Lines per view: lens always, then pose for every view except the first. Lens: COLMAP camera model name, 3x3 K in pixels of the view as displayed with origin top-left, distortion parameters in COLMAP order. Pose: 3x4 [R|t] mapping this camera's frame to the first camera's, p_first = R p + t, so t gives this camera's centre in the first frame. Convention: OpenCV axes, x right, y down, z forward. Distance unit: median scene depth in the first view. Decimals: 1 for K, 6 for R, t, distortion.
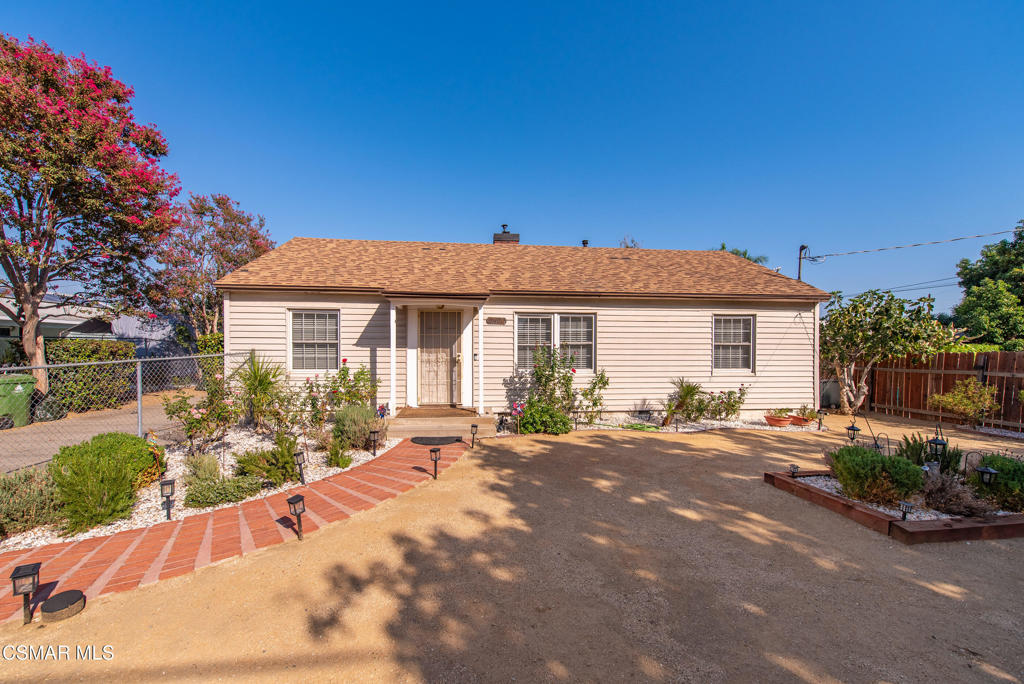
lens RADIAL K [[400.0, 0, 504.3], [0, 400.0, 356.3], [0, 0, 1]] dist [0.009761, 0.000014]
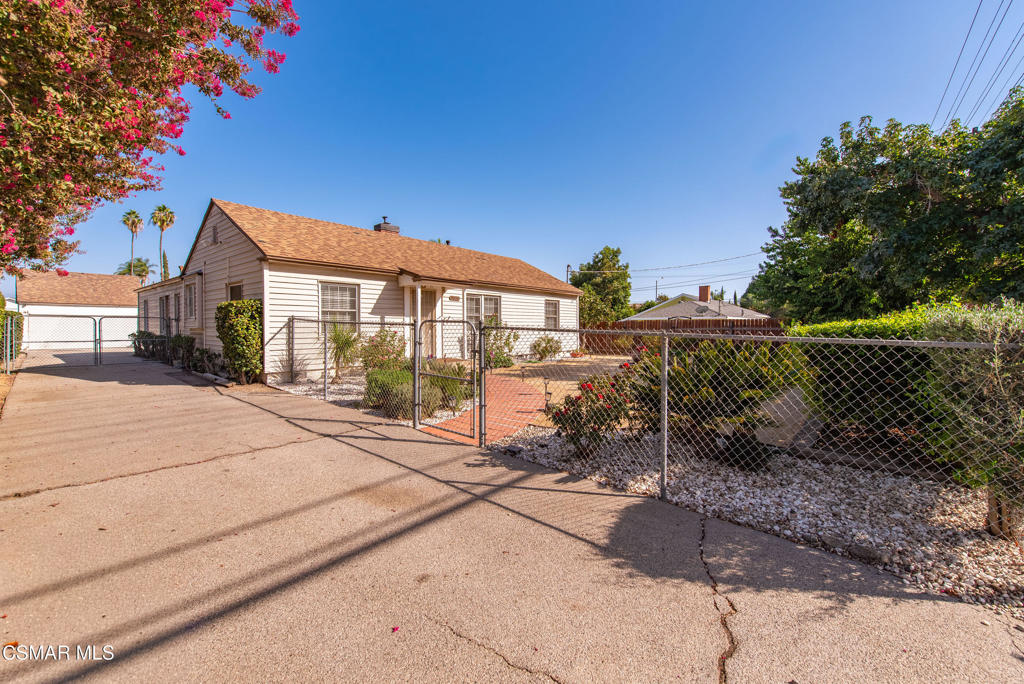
lens RADIAL K [[408.5, 0, 513.9], [0, 408.5, 321.2], [0, 0, 1]] dist [0.009008, -0.000184]
pose [[0.717690, 0.002229, 0.696359, -0.905330], [0.017706, 0.999613, -0.021448, 0.030536], [-0.696137, 0.027723, 0.717373, -0.225939]]
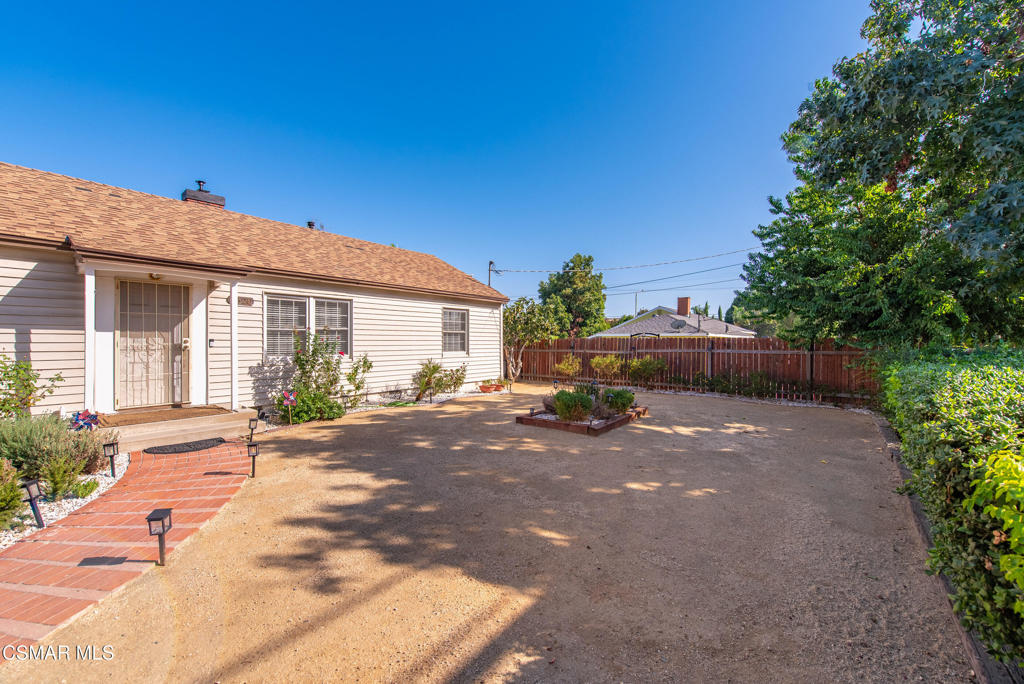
lens RADIAL K [[408.9, 0, 512.6], [0, 408.9, 339.2], [0, 0, 1]] dist [0.007111, -0.000222]
pose [[0.698202, 0.000802, 0.715900, -0.241167], [0.012021, 0.999845, -0.012844, 0.011762], [-0.715800, 0.017574, 0.698084, -0.028795]]
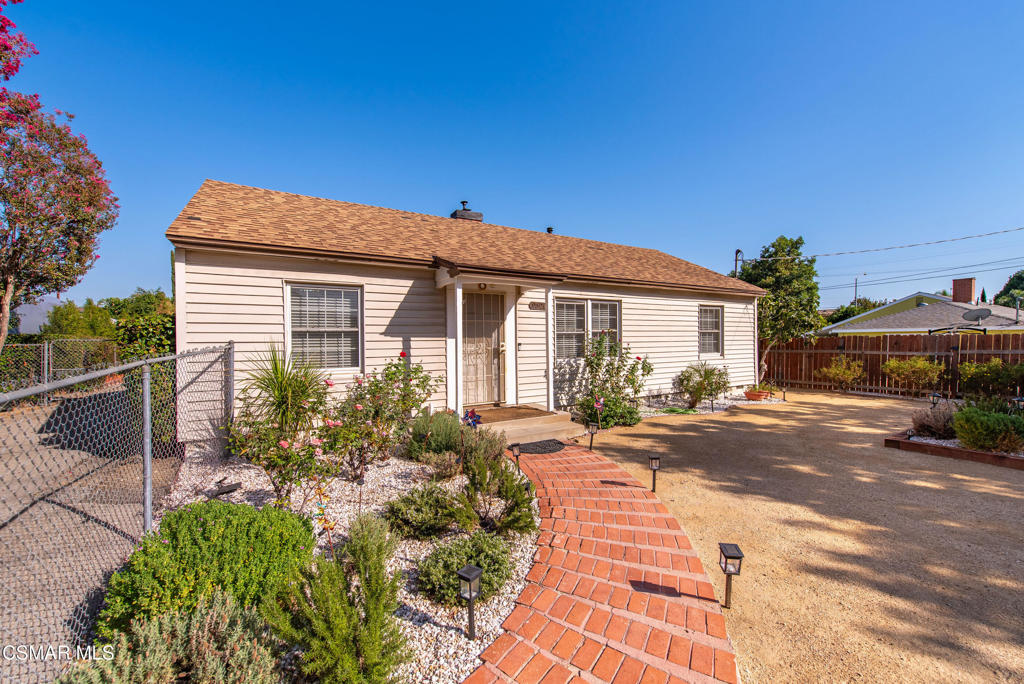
lens RADIAL K [[404.4, 0, 509.8], [0, 404.4, 343.2], [0, 0, 1]] dist [0.002917, -0.000471]
pose [[0.911321, -0.015674, 0.411399, -0.449436], [0.019616, 0.999793, -0.005360, -0.001898], [-0.411230, 0.012954, 0.911440, 0.203081]]
